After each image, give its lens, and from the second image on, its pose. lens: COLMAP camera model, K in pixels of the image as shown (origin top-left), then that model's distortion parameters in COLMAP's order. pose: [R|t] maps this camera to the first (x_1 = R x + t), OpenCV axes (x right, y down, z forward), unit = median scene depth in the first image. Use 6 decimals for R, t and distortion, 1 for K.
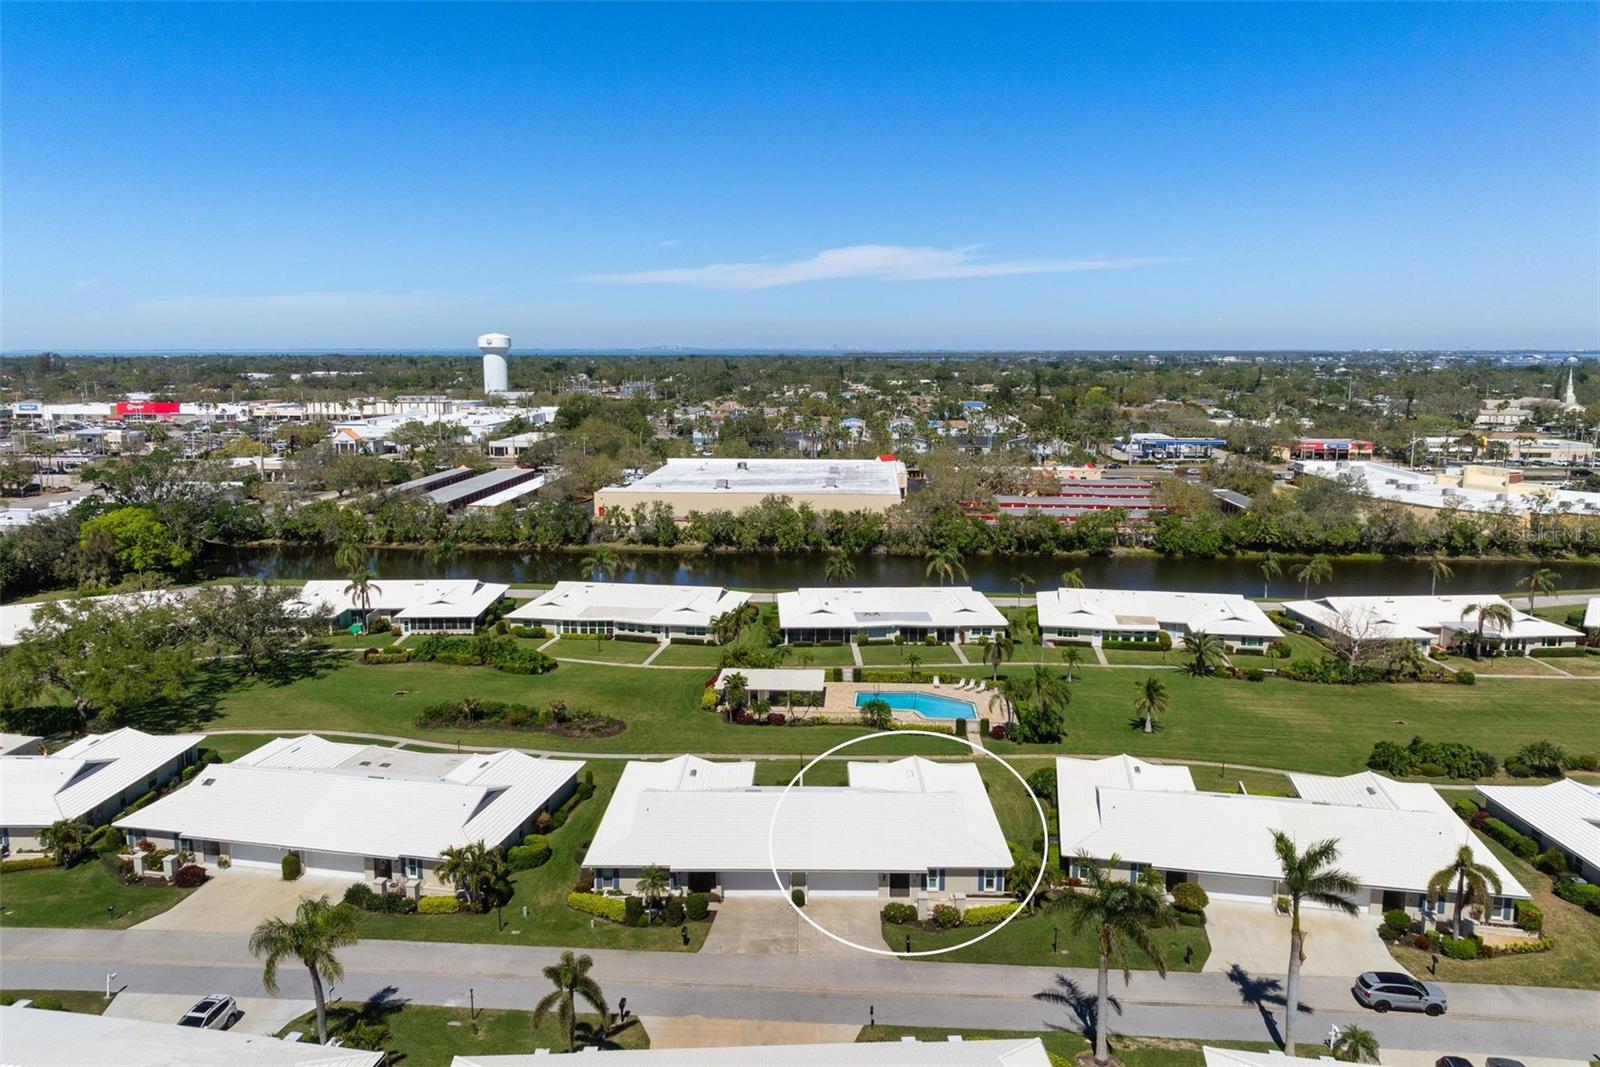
lens RADIAL K [[1135.6, 0, 797.7], [0, 1135.6, 469.5], [0, 0, 1]] dist [0.004499, -0.005750]
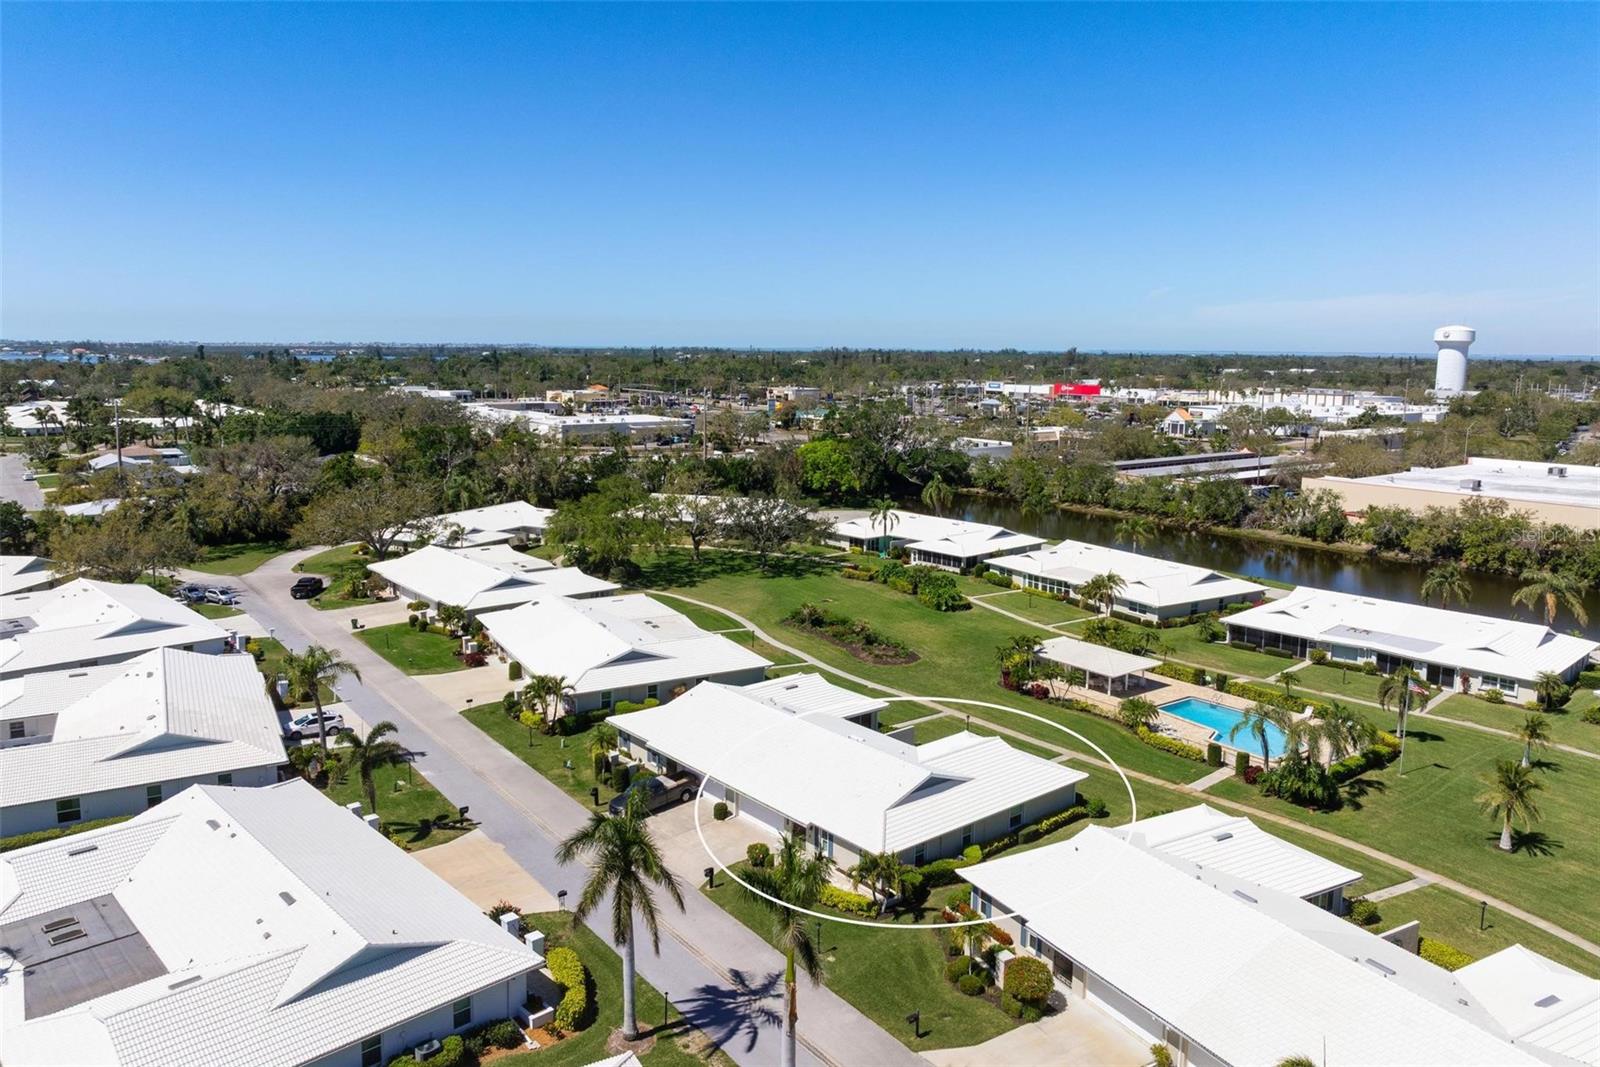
lens RADIAL K [[1103.2, 0, 800.0], [0, 1103.2, 533.5], [0, 0, 1]] dist [0.017250, -0.000046]
pose [[0.658890, 0.133939, -0.740219, 0.370791], [-0.091711, 0.990983, 0.097679, 0.024165], [0.746628, 0.003527, 0.665233, 0.224014]]
